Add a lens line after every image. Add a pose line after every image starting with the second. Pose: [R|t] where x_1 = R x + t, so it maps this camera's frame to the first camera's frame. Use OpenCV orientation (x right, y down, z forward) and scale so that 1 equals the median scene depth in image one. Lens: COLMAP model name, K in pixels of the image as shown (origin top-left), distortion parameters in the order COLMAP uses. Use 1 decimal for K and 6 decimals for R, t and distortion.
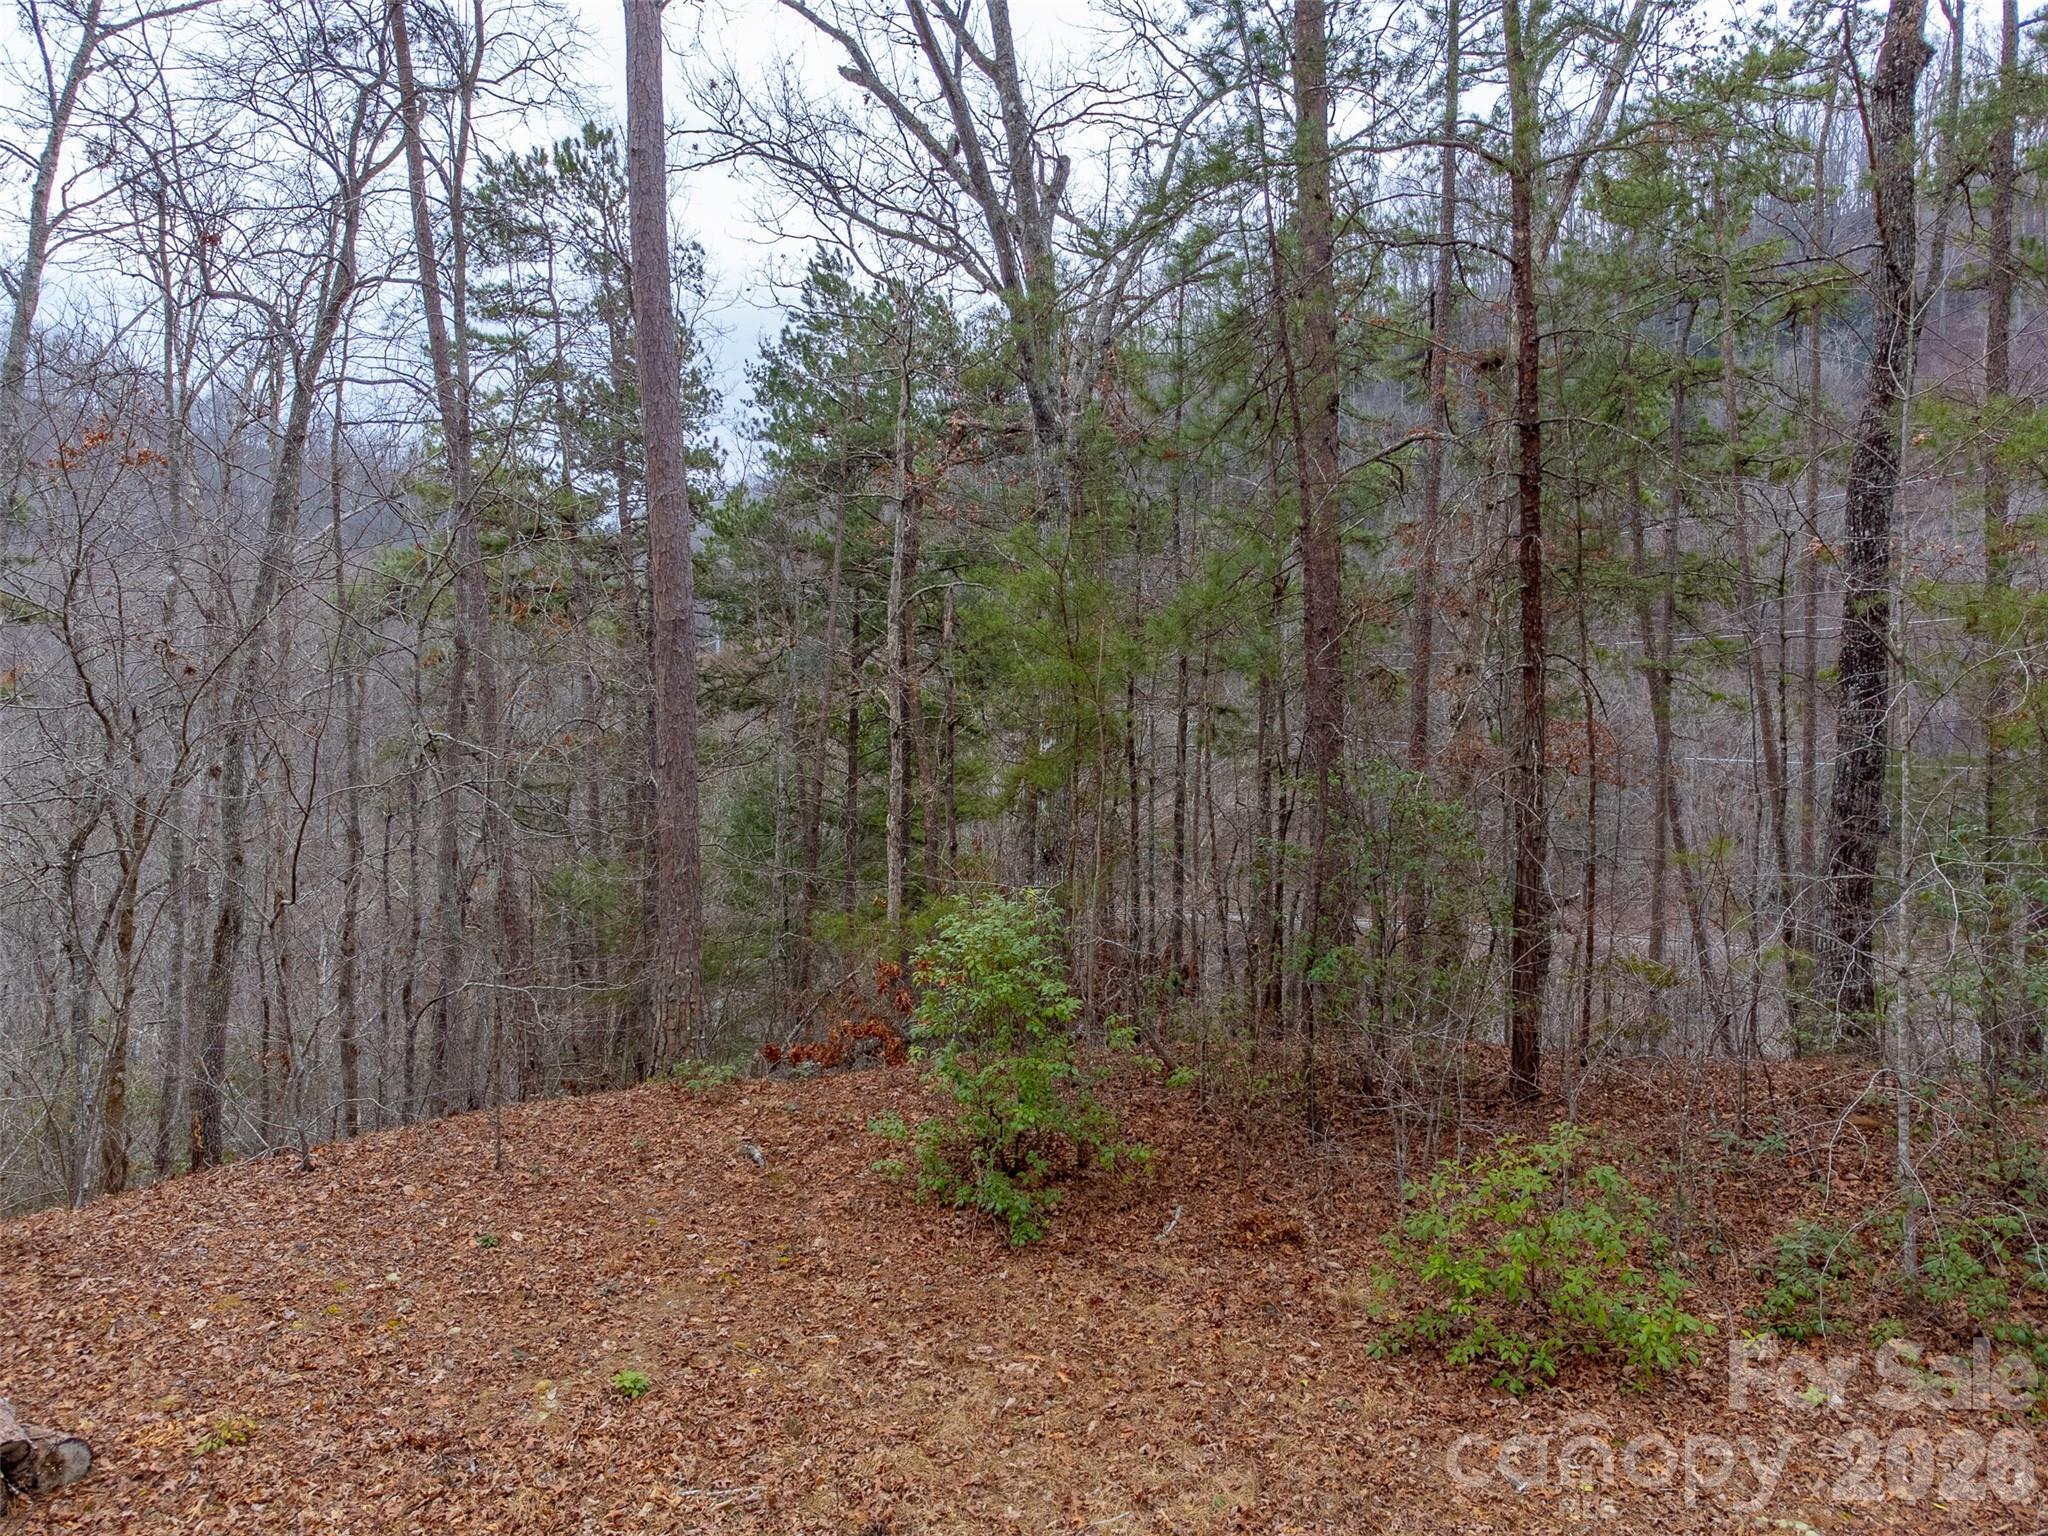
lens RADIAL K [[1572.2, 0, 1024.0], [0, 1572.2, 768.0], [0, 0, 1]] dist [0.028606, 0.005561]
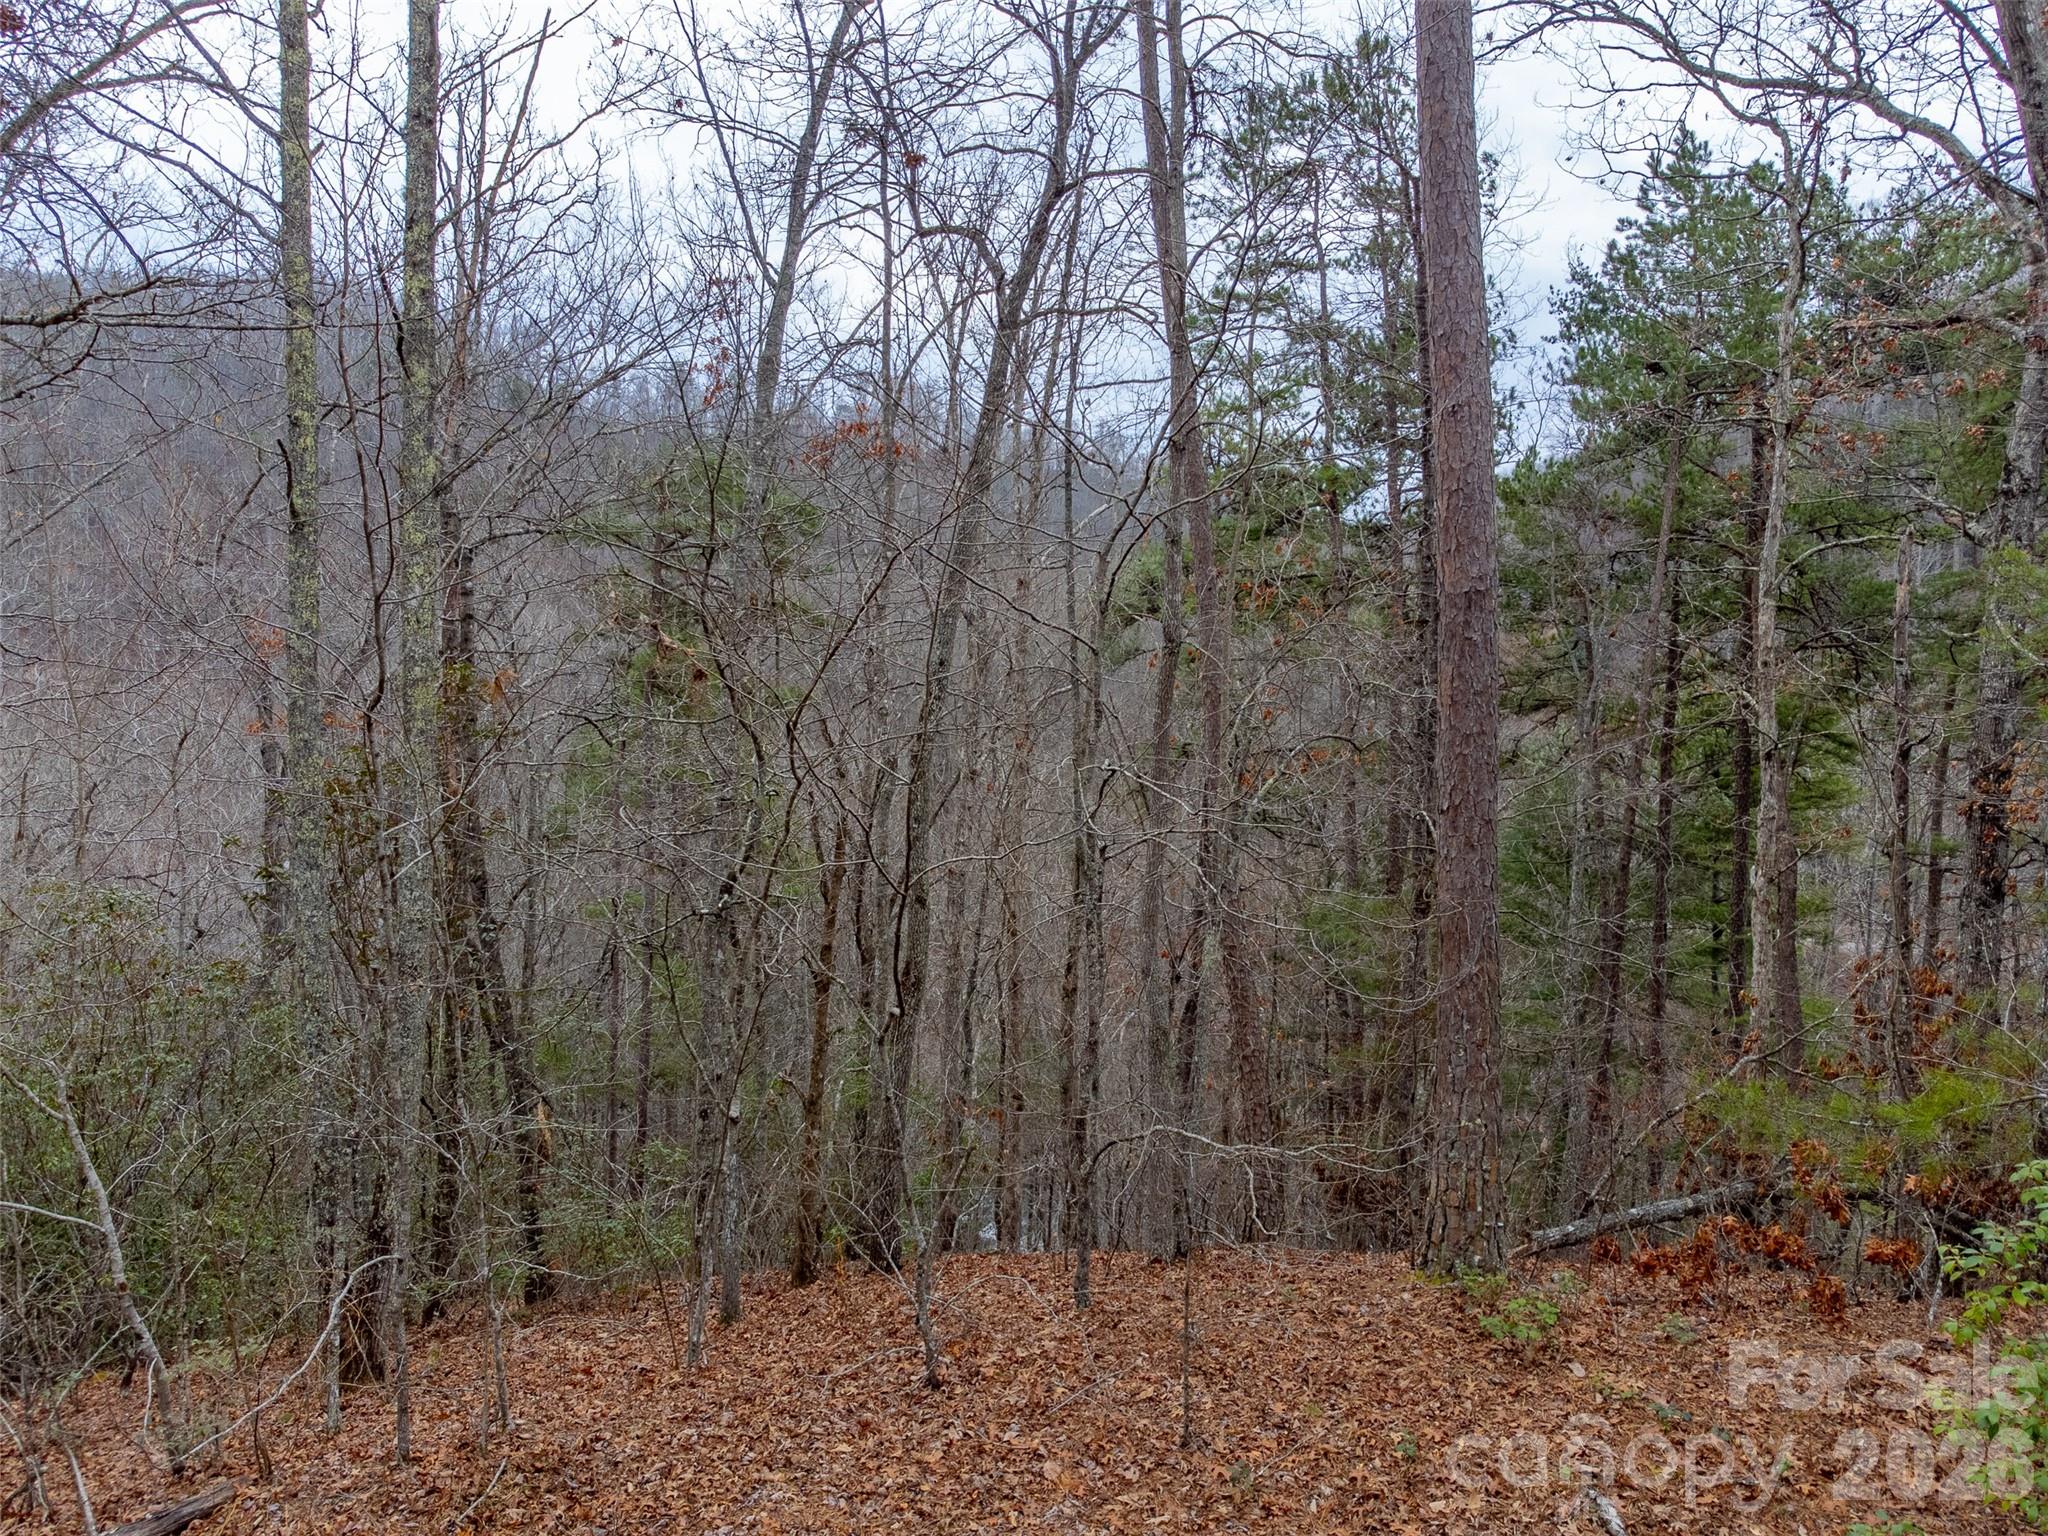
lens RADIAL K [[1572.2, 0, 1024.0], [0, 1572.2, 768.0], [0, 0, 1]] dist [0.028606, 0.005561]
pose [[0.888650, 0.015857, -0.458312, -0.039827], [-0.015573, 0.999869, 0.004398, -0.009058], [0.458322, 0.003229, 0.888781, 0.157091]]
